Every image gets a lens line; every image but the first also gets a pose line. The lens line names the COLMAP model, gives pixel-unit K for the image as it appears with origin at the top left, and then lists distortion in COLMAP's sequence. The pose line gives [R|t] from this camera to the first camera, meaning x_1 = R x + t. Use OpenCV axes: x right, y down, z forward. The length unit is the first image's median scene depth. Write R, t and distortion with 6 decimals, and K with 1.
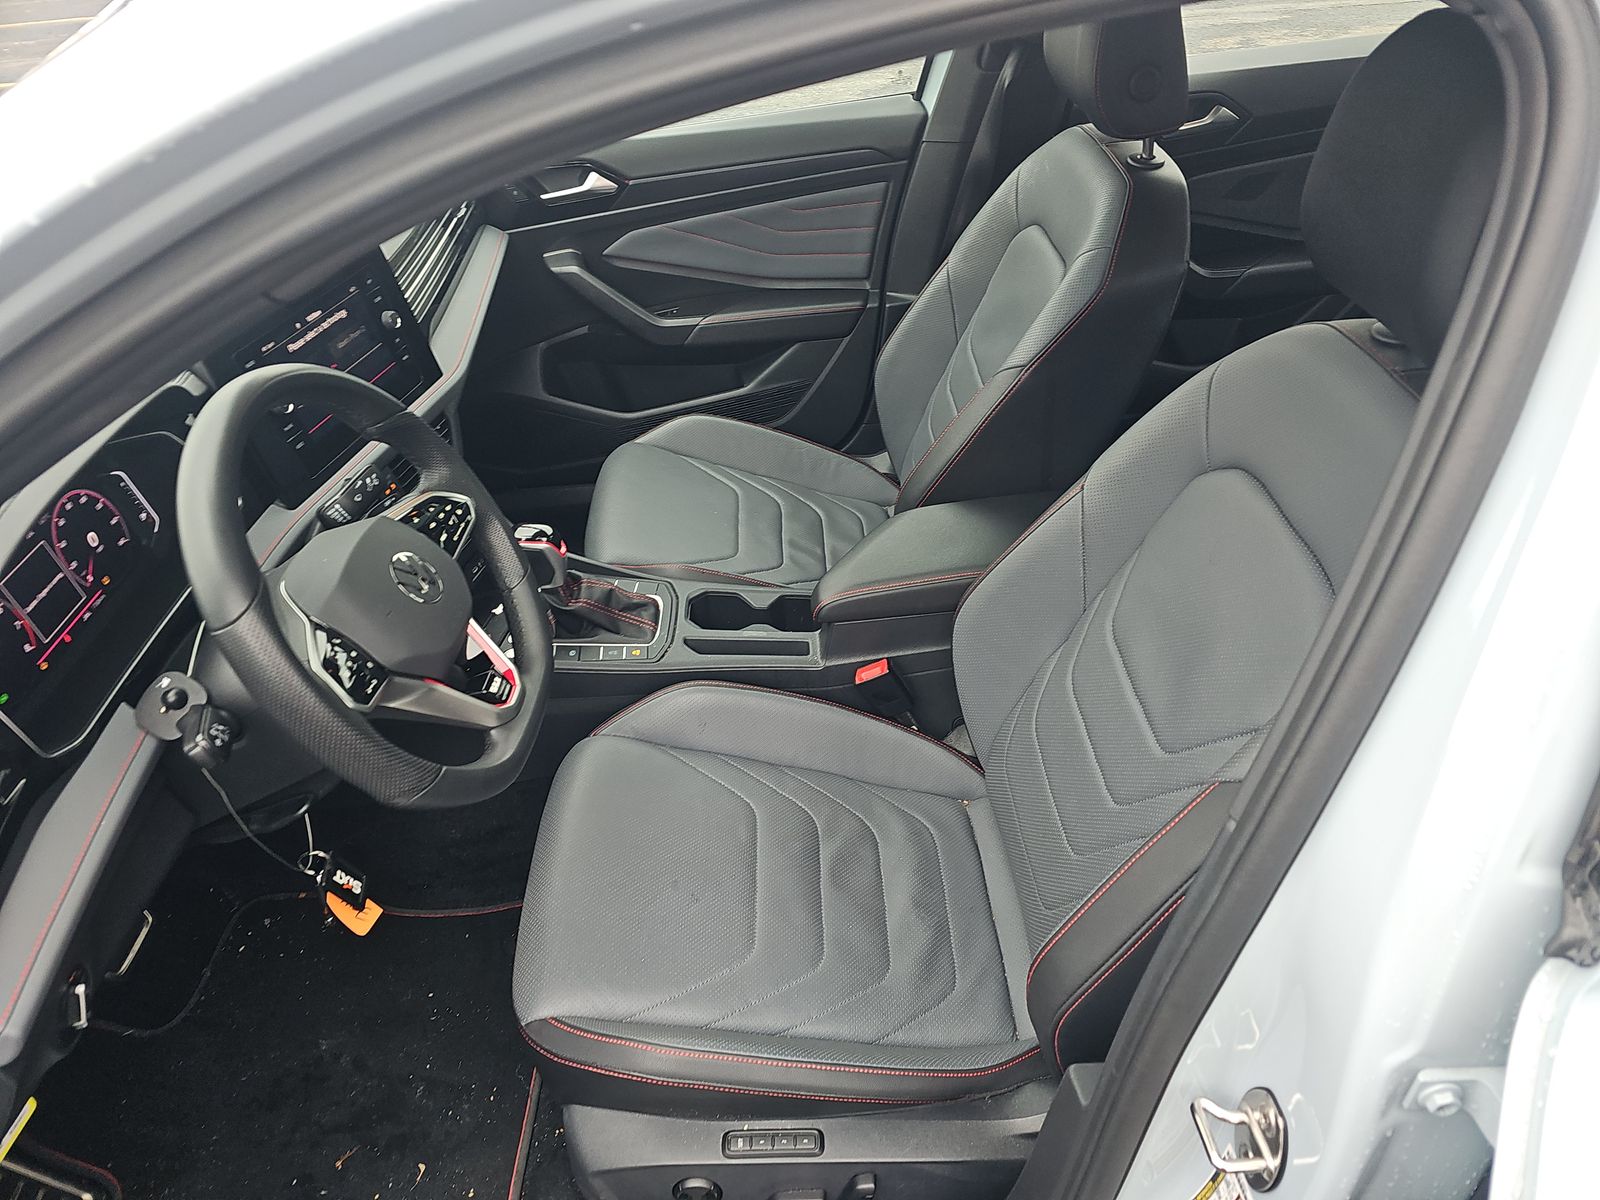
lens RADIAL K [[1049.7, 0, 800.0], [0, 1049.7, 600.0], [0, 0, 1]] dist [0.091170, -0.091537]
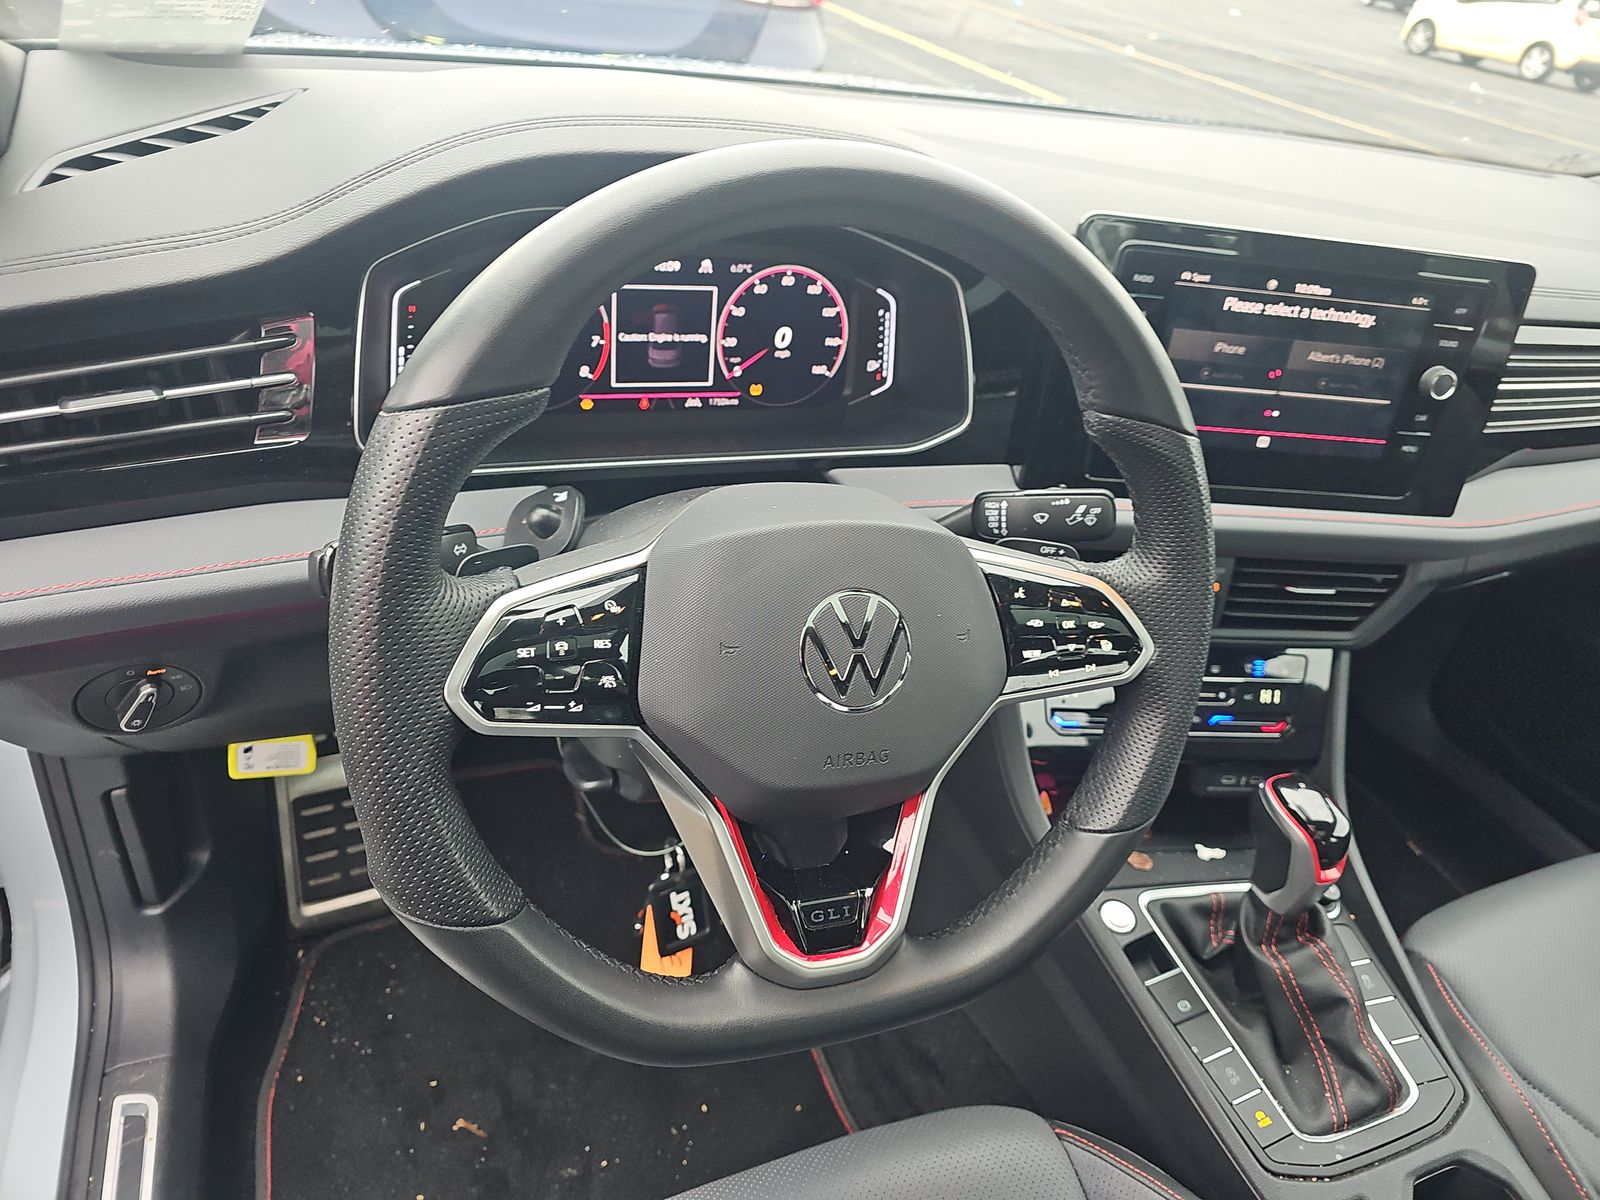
lens RADIAL K [[1069.1, 0, 826.5], [0, 1069.1, 599.0], [0, 0, 1]] dist [0.064074, -0.079566]
pose [[0.344910, 0.625628, -0.699733, -0.027384], [-0.692993, 0.672536, 0.259723, -0.123179], [0.633086, 0.395329, 0.665520, 0.512135]]
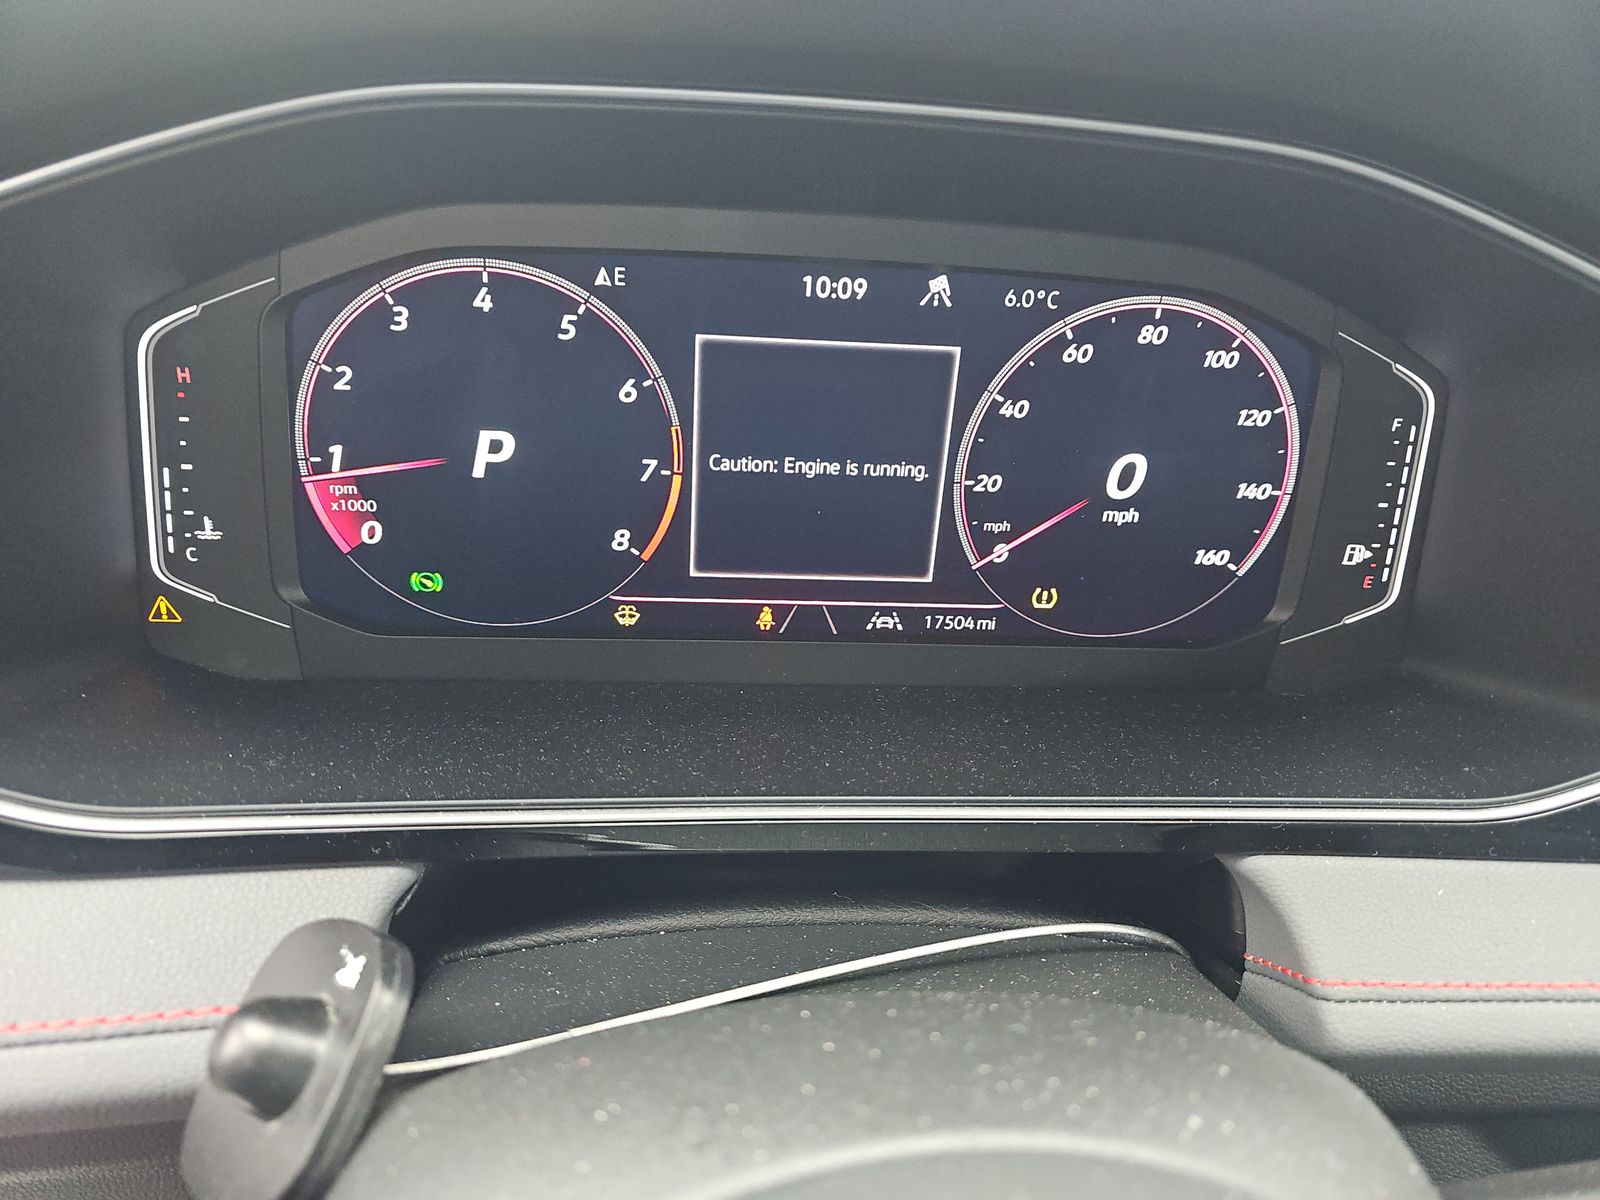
lens RADIAL K [[1080.7, 0, 800.0], [0, 1080.7, 600.0], [0, 0, 1]] dist [0.015113, -0.001349]
pose [[0.063076, 0.560854, -0.825508, -0.344126], [-0.659992, 0.643902, 0.387041, -0.075602], [0.748620, 0.520416, 0.410774, 0.703470]]
